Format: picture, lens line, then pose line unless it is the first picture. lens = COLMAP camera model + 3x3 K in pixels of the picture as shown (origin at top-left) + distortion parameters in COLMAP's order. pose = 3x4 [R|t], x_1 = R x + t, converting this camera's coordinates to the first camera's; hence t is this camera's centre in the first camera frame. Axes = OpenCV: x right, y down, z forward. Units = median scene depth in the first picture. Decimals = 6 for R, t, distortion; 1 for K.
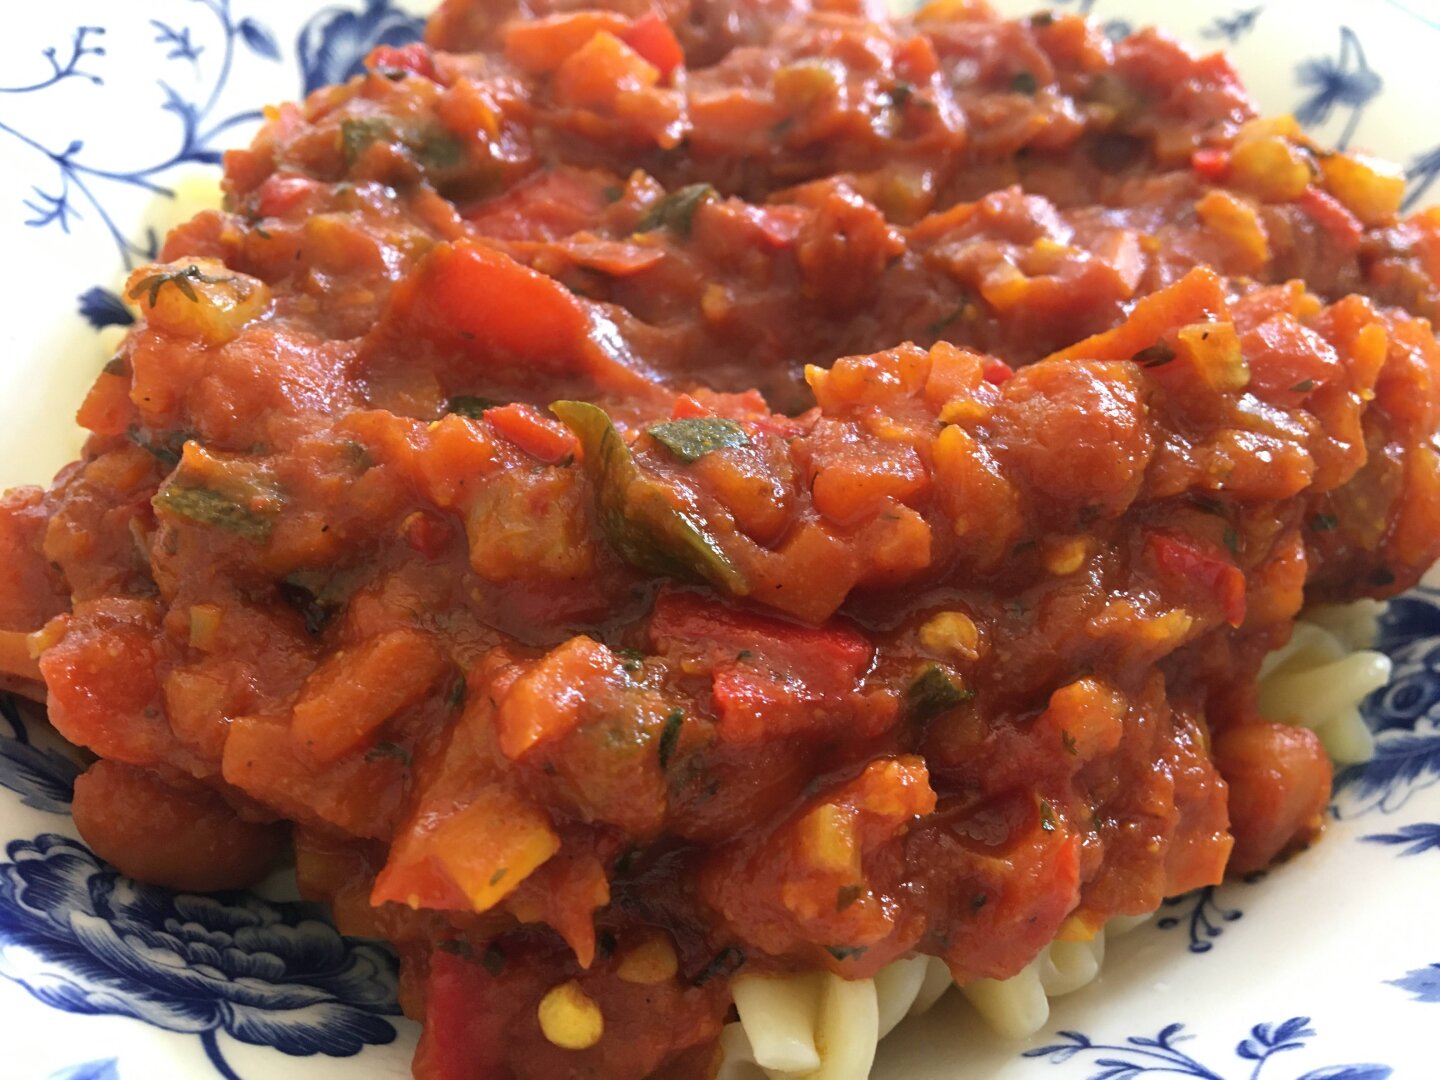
lens RADIAL K [[1283.6, 0, 720.0], [0, 1283.6, 540.0], [0, 0, 1]] dist [-0.016077, -0.024541]
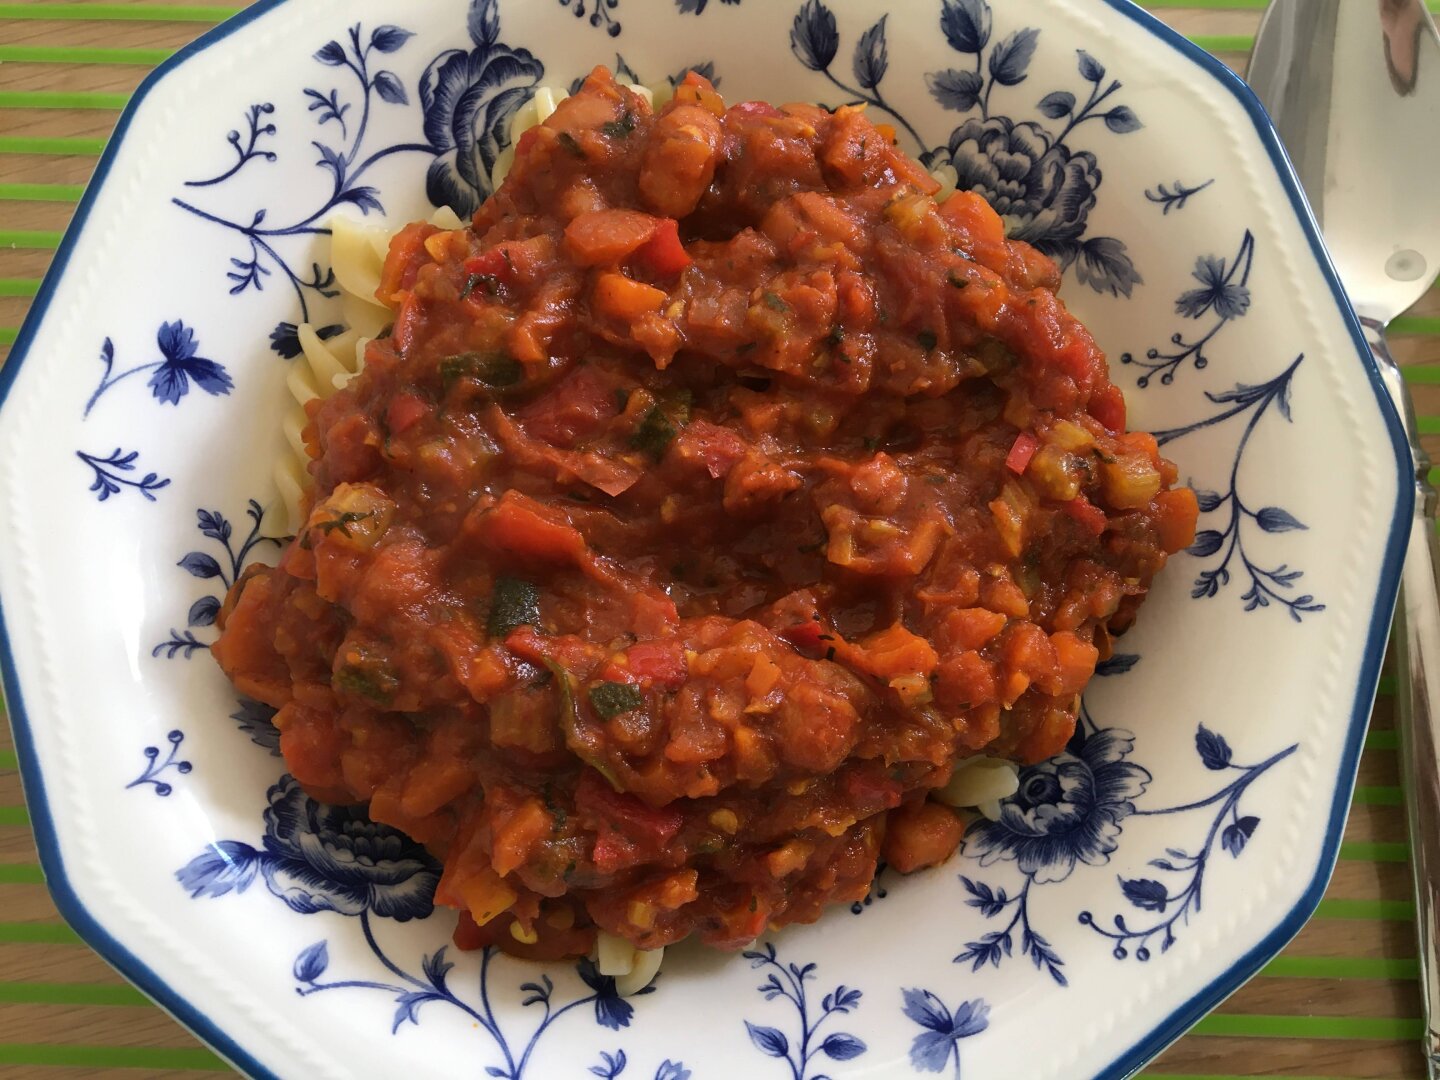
lens RADIAL K [[1210.1, 0, 720.0], [0, 1210.1, 540.0], [0, 0, 1]] dist [0.009098, -0.017386]
pose [[0.982609, 0.177545, -0.054384, 0.185529], [-0.125778, 0.851851, 0.508458, -1.163499], [0.136601, -0.492775, 0.859368, -0.367958]]
